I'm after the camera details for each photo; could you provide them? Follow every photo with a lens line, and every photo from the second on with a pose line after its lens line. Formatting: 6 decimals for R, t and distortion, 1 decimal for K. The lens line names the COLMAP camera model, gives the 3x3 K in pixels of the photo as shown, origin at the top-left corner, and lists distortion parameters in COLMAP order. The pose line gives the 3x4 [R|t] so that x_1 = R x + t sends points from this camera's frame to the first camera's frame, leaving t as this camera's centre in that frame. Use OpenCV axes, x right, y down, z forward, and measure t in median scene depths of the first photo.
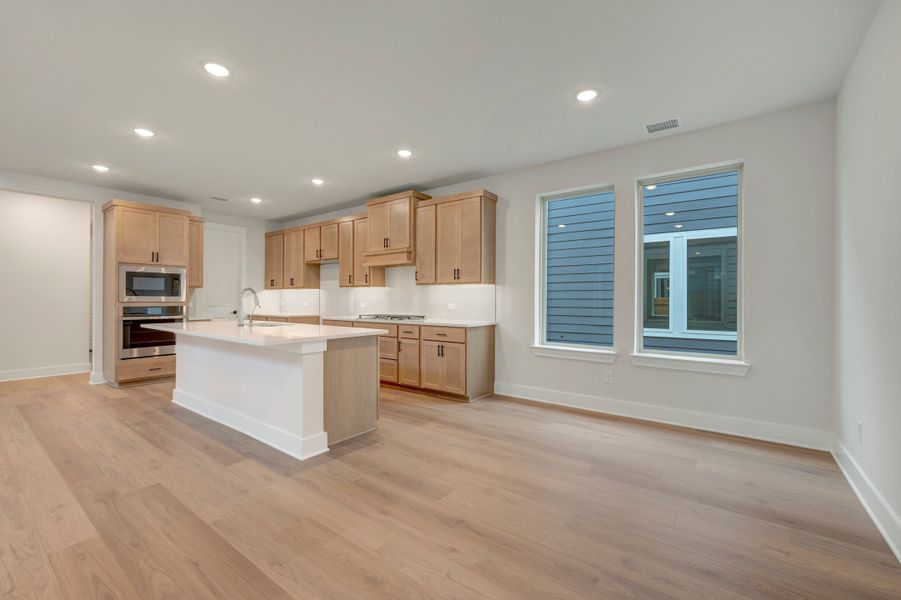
lens RADIAL K [[376.7, 0, 450.5], [0, 376.7, 300.0], [0, 0, 1]] dist [0.000710, -0.000076]
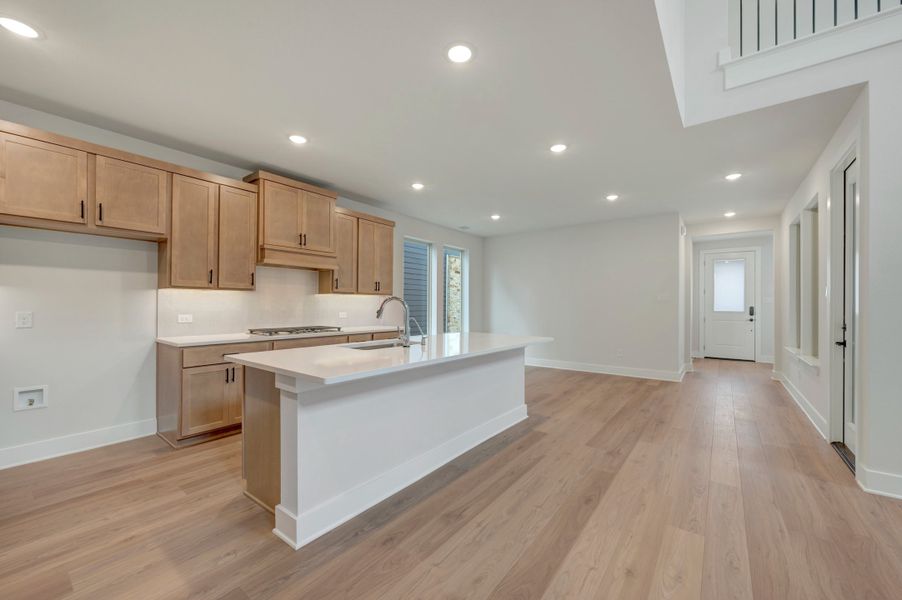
lens RADIAL K [[356.4, 0, 451.8], [0, 356.4, 303.7], [0, 0, 1]] dist [0.000620, 0.000009]
pose [[0.008190, 0.001124, 0.999966, -1.001713], [-0.004272, 0.999990, -0.001089, -0.014257], [-0.999957, -0.004263, 0.008195, 0.710813]]
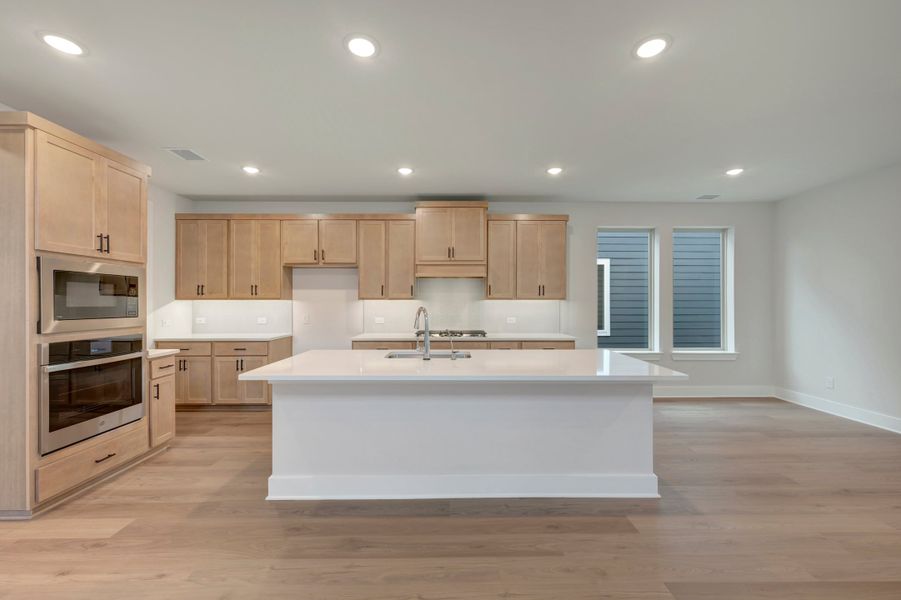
lens RADIAL K [[356.1, 0, 451.3], [0, 356.1, 303.7], [0, 0, 1]] dist [0.000620, 0.000009]
pose [[0.796741, -0.004090, 0.604306, -0.734422], [0.002978, 0.999992, 0.002841, -0.032455], [-0.604313, -0.000464, 0.796747, 0.333517]]
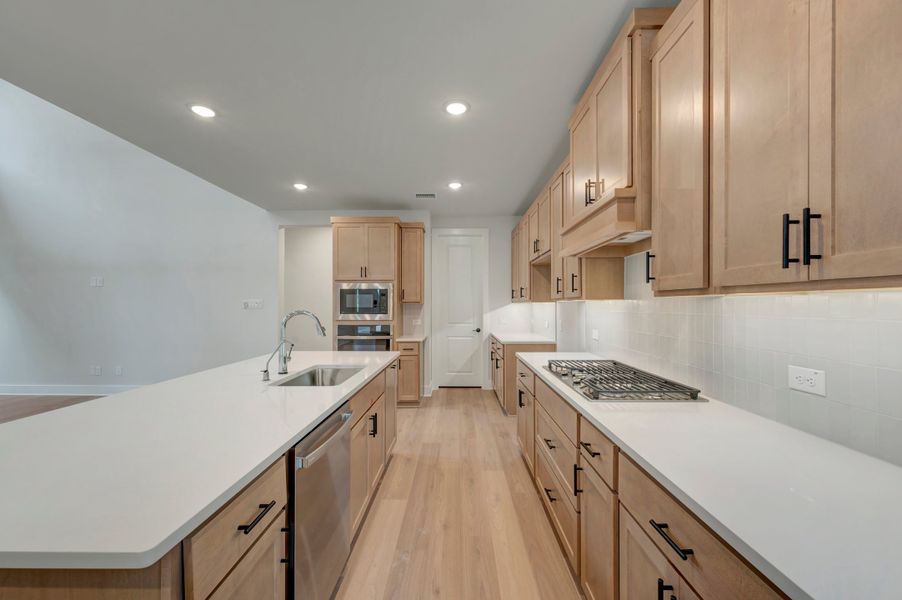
lens RADIAL K [[356.4, 0, 451.8], [0, 356.4, 303.7], [0, 0, 1]] dist [0.000620, 0.000009]
pose [[0.587348, -0.005720, -0.809314, 0.056643], [-0.000249, 0.999974, -0.007248, -0.031167], [0.809335, 0.004458, 0.587331, 0.693248]]
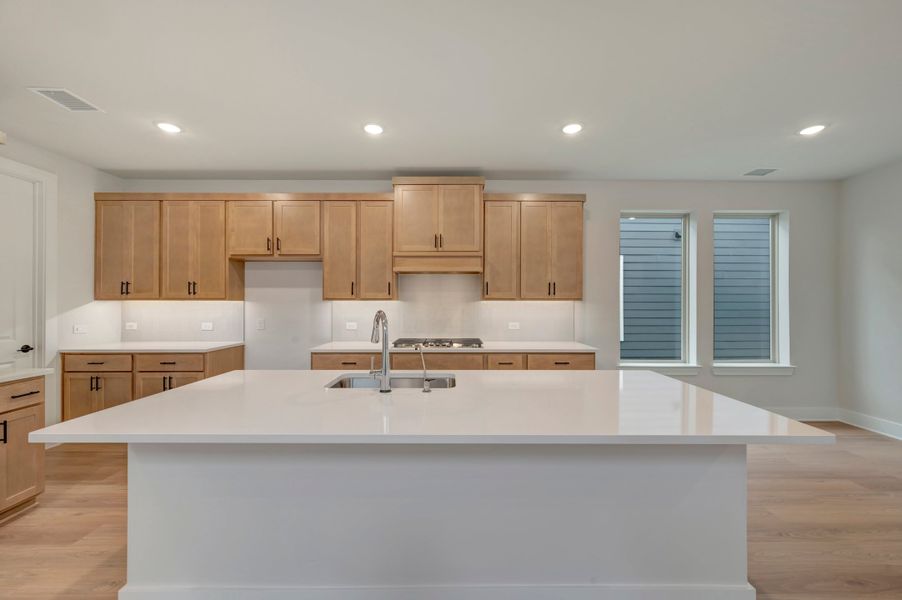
lens RADIAL K [[356.4, 0, 451.8], [0, 356.4, 303.7], [0, 0, 1]] dist [0.000620, 0.000009]
pose [[0.798410, -0.001069, 0.602114, -0.597725], [0.002361, 0.999996, -0.001356, -0.032259], [-0.602110, 0.002504, 0.798409, 0.465286]]
